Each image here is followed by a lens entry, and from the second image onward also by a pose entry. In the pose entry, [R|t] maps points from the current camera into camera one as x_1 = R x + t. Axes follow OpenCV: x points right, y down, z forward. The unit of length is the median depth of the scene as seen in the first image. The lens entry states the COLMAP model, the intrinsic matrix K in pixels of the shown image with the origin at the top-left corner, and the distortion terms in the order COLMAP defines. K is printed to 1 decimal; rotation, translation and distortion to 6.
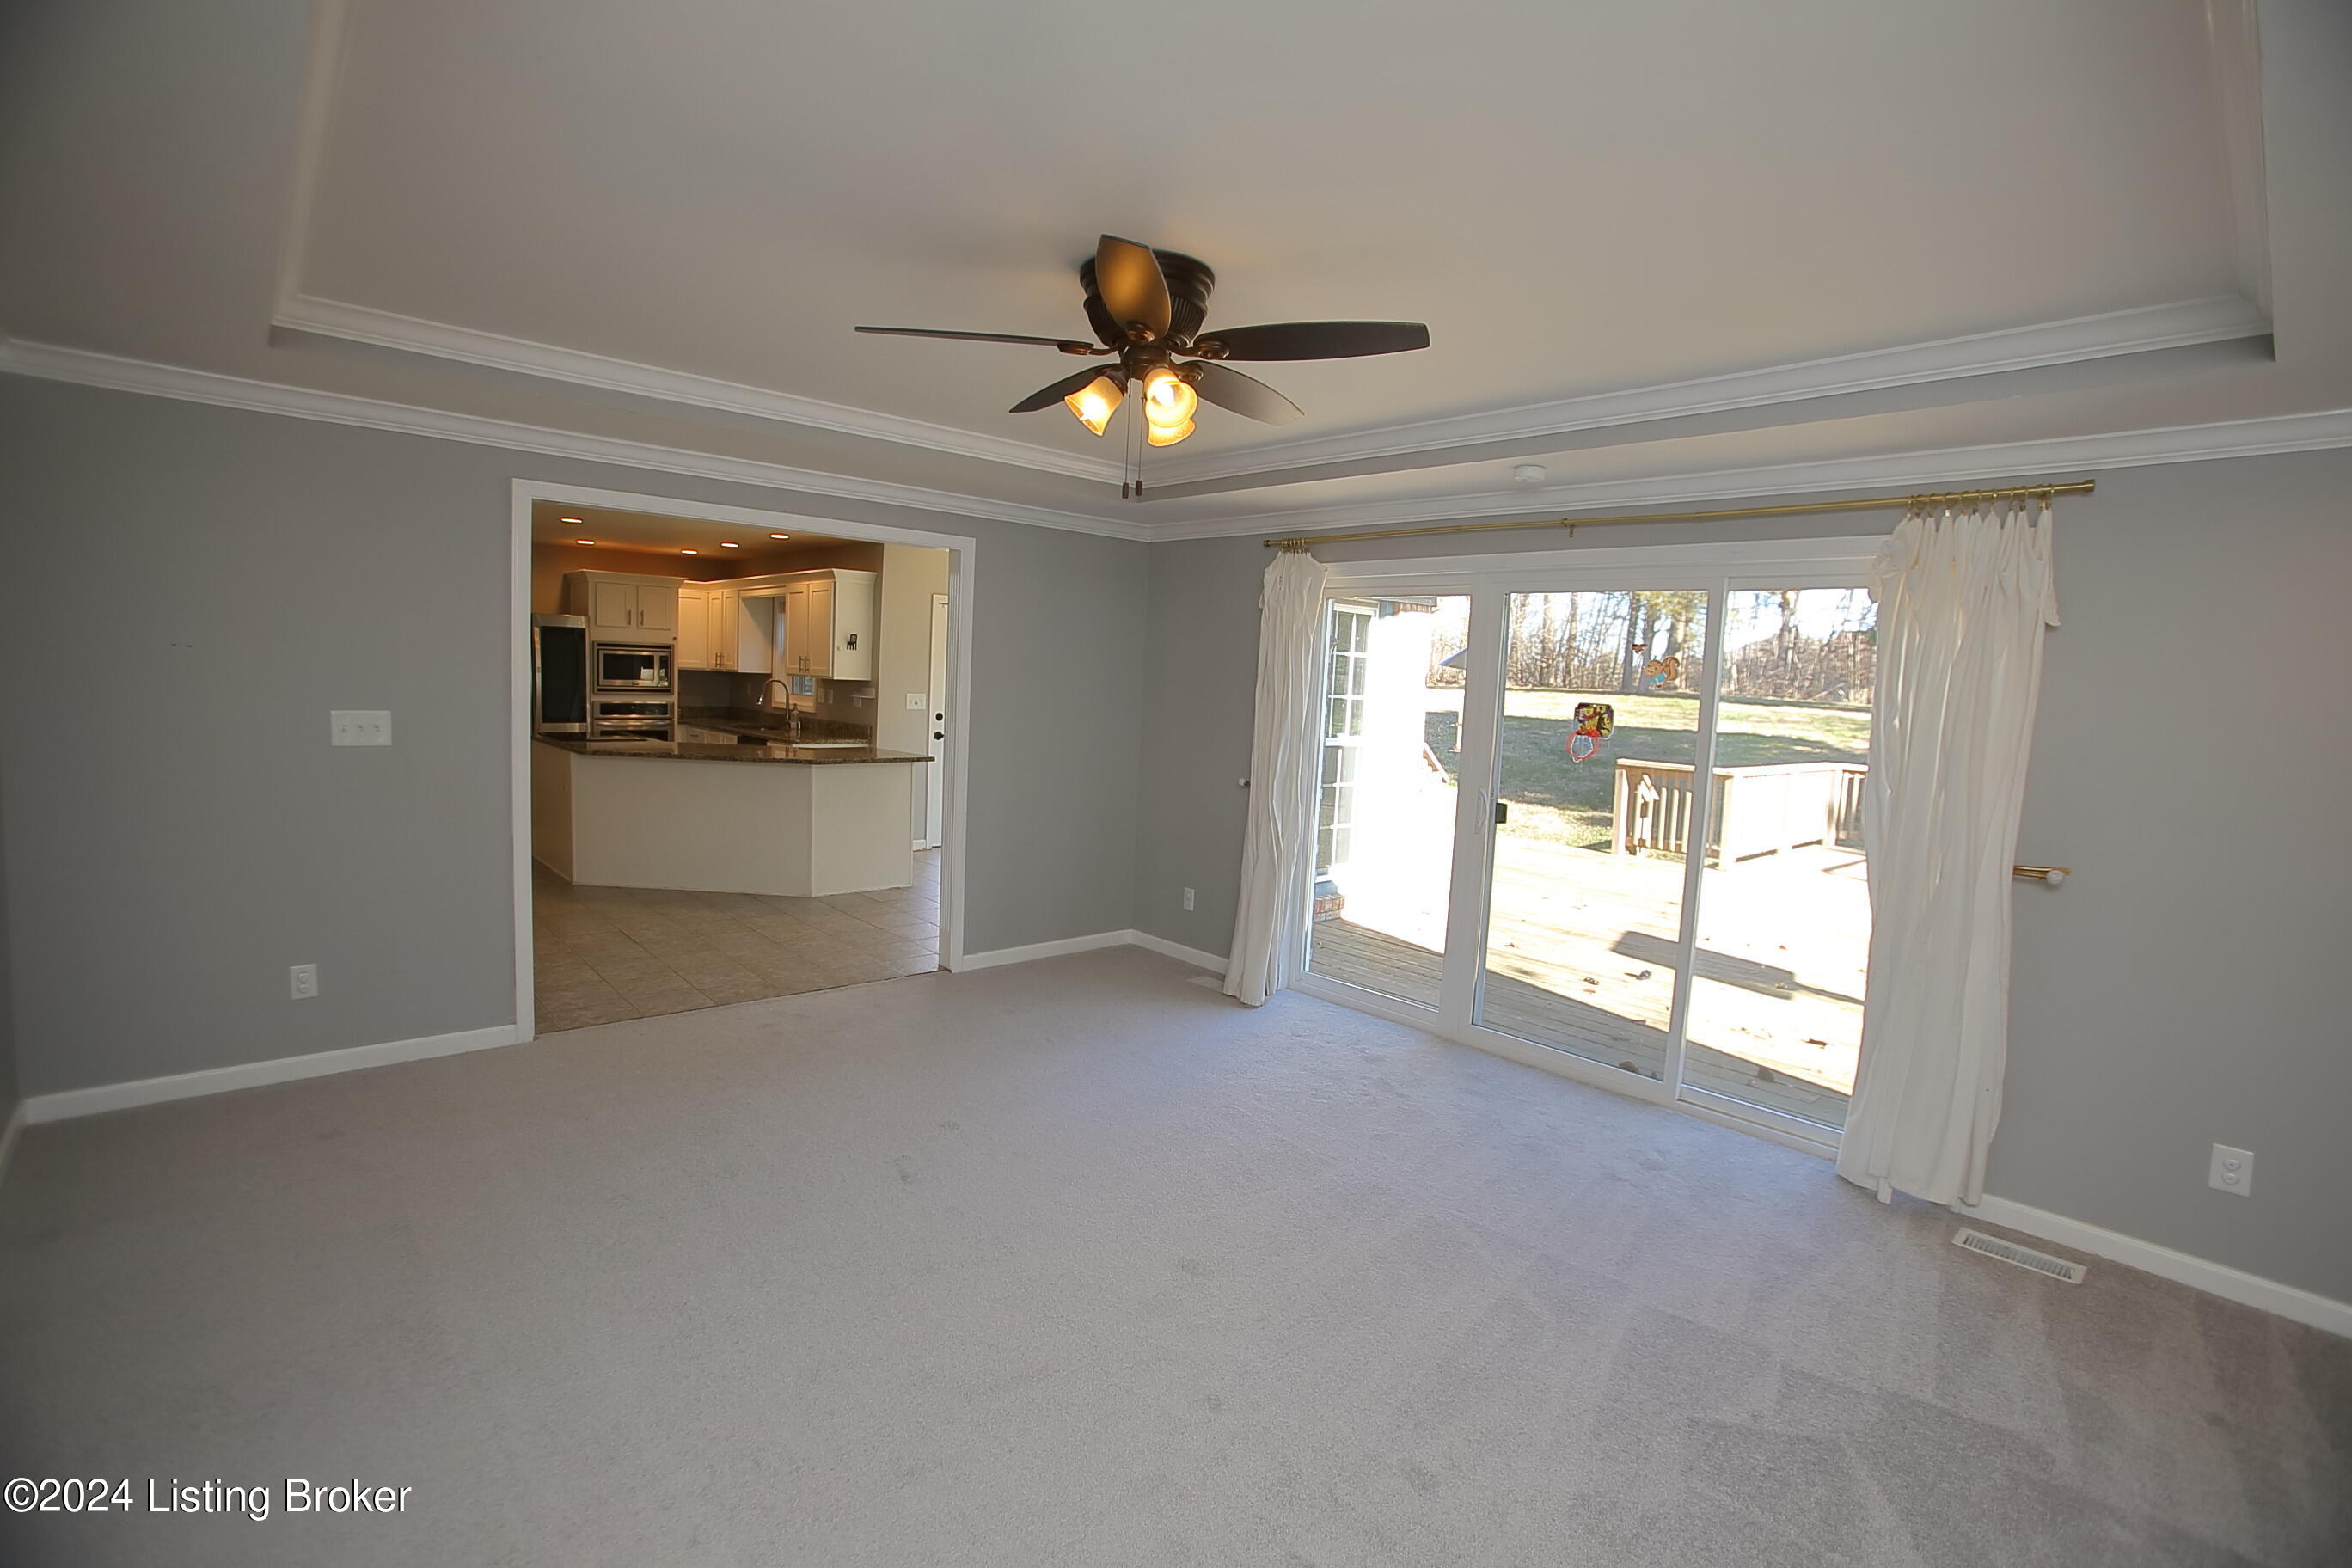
lens RADIAL K [[1099.7, 0, 1182.0], [0, 1099.7, 787.9], [0, 0, 1]] dist [-0.063267, 0.021393]
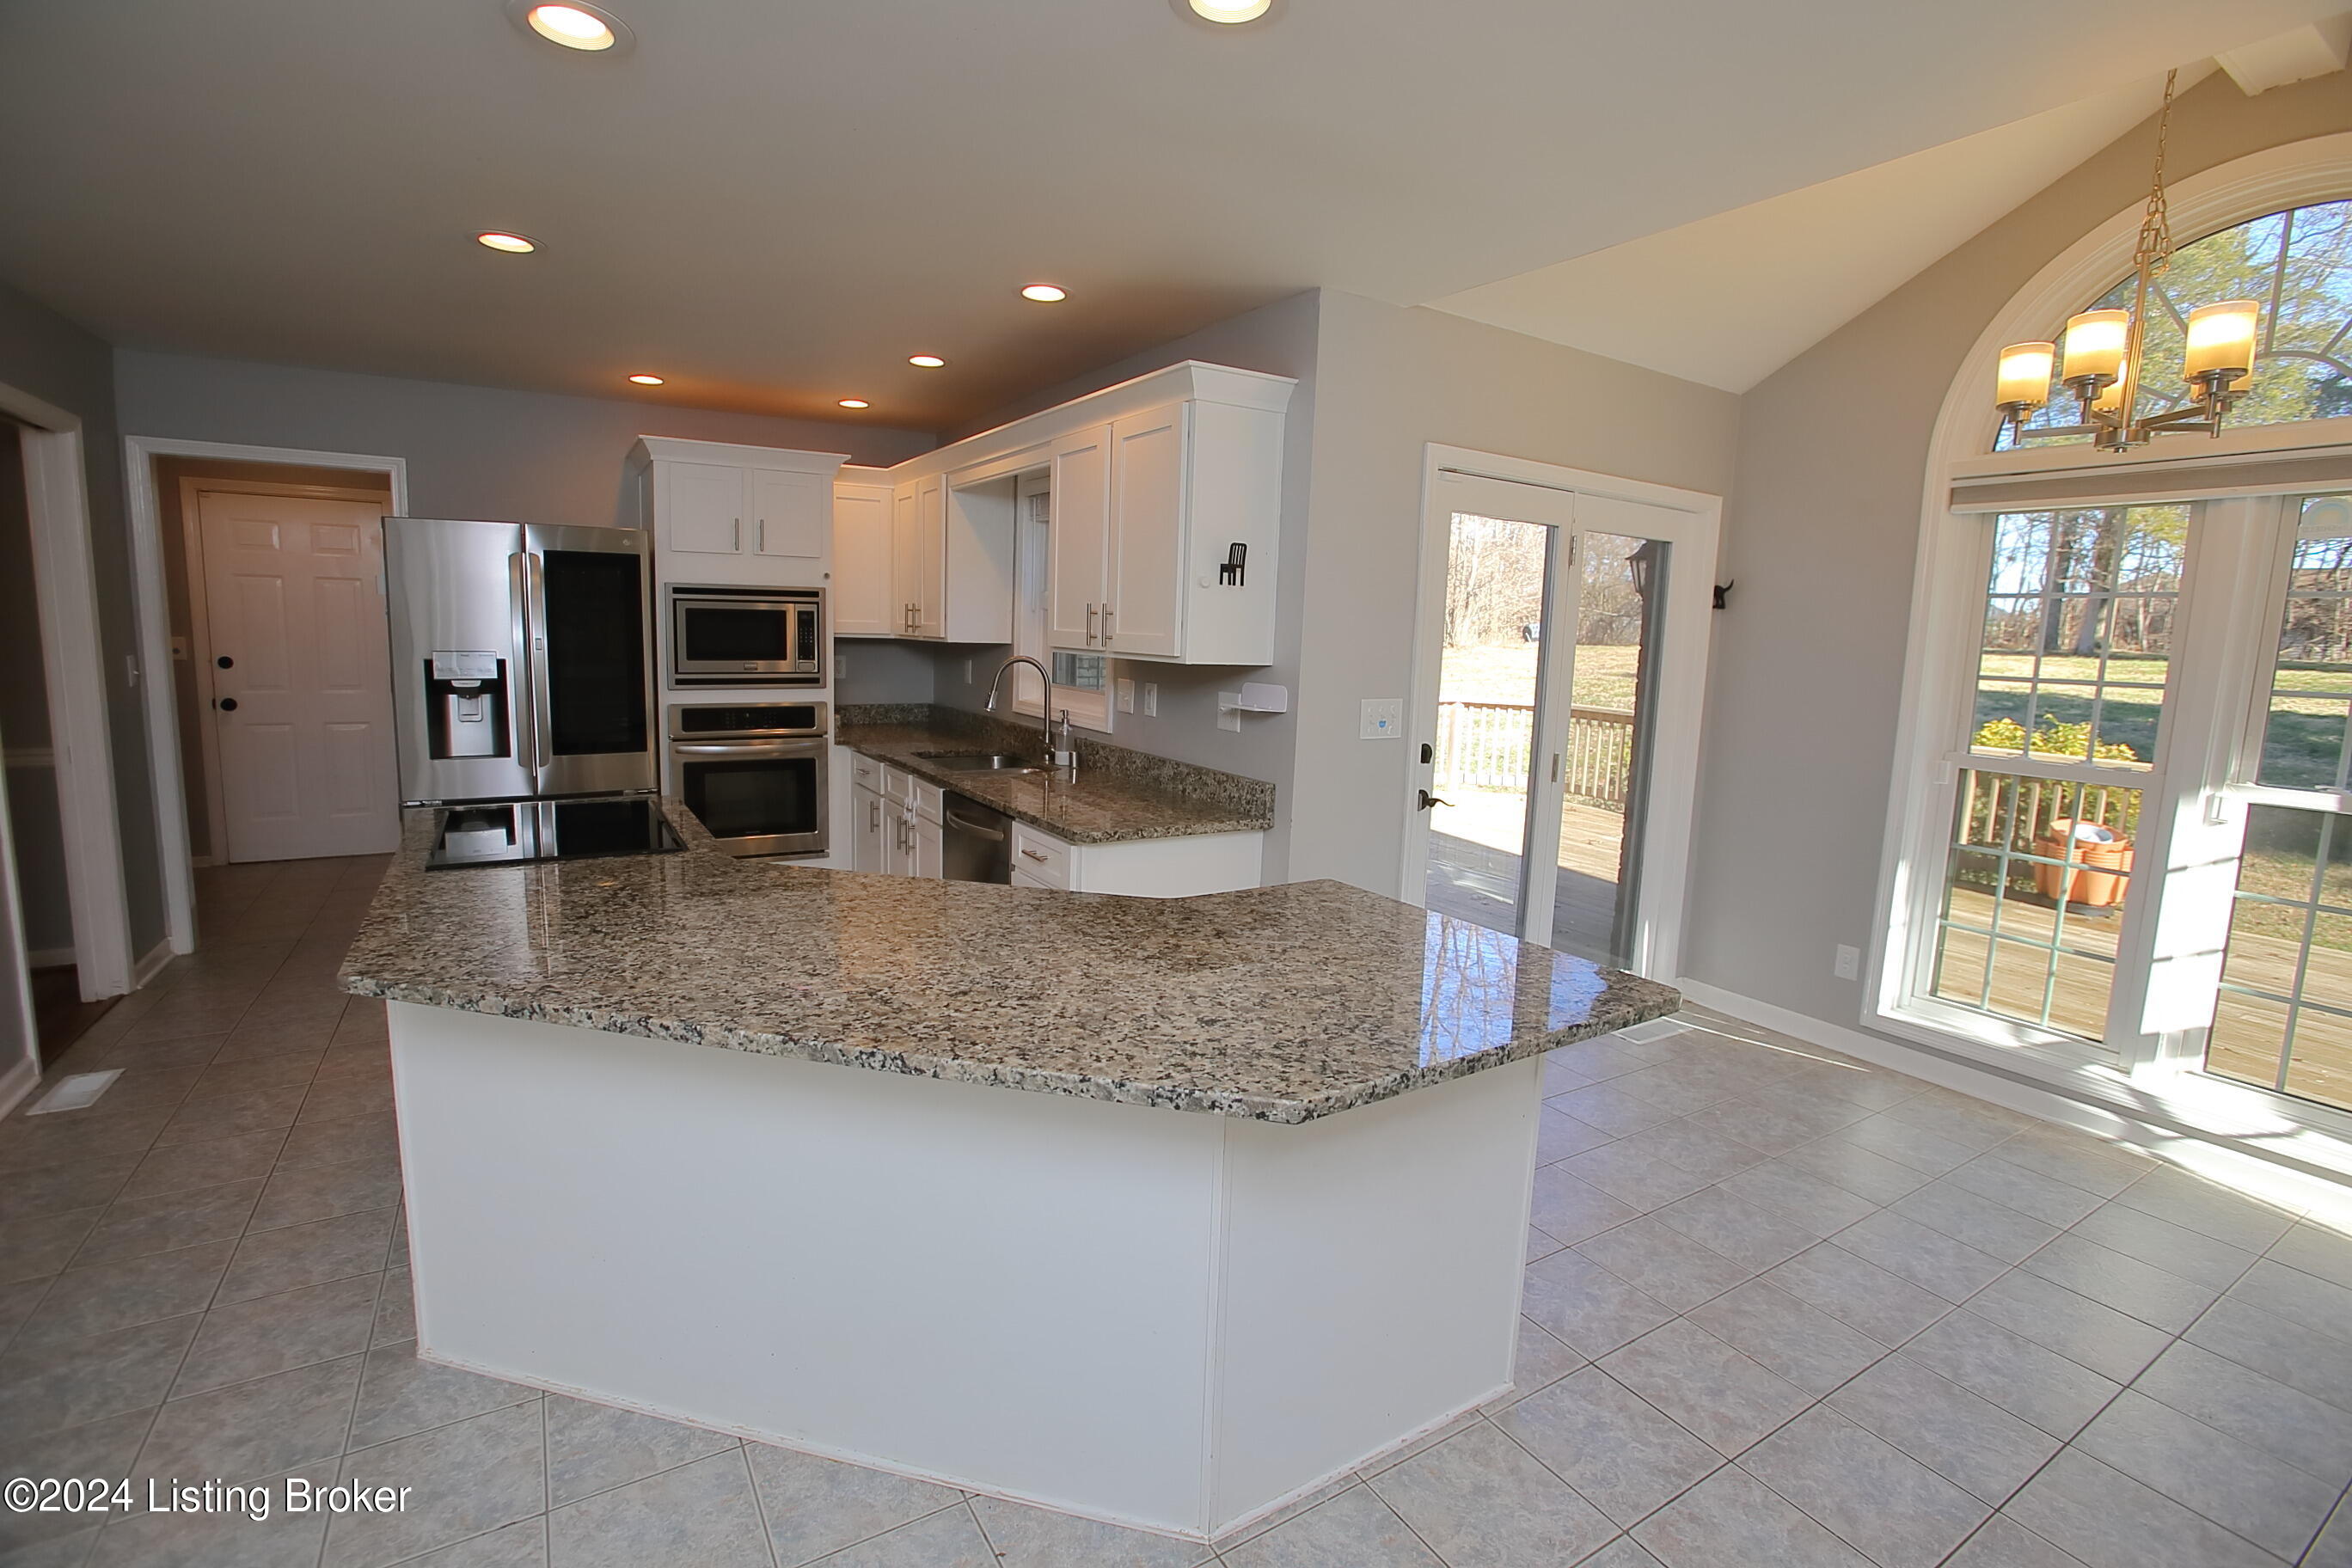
lens RADIAL K [[1099.7, 0, 1167.5], [0, 1099.7, 790.3], [0, 0, 1]] dist [-0.063267, 0.021393]
pose [[0.981323, 0.015776, -0.191719, -0.221883], [-0.008203, 0.999157, 0.040229, -0.062368], [0.192192, -0.037905, 0.980625, 0.551153]]
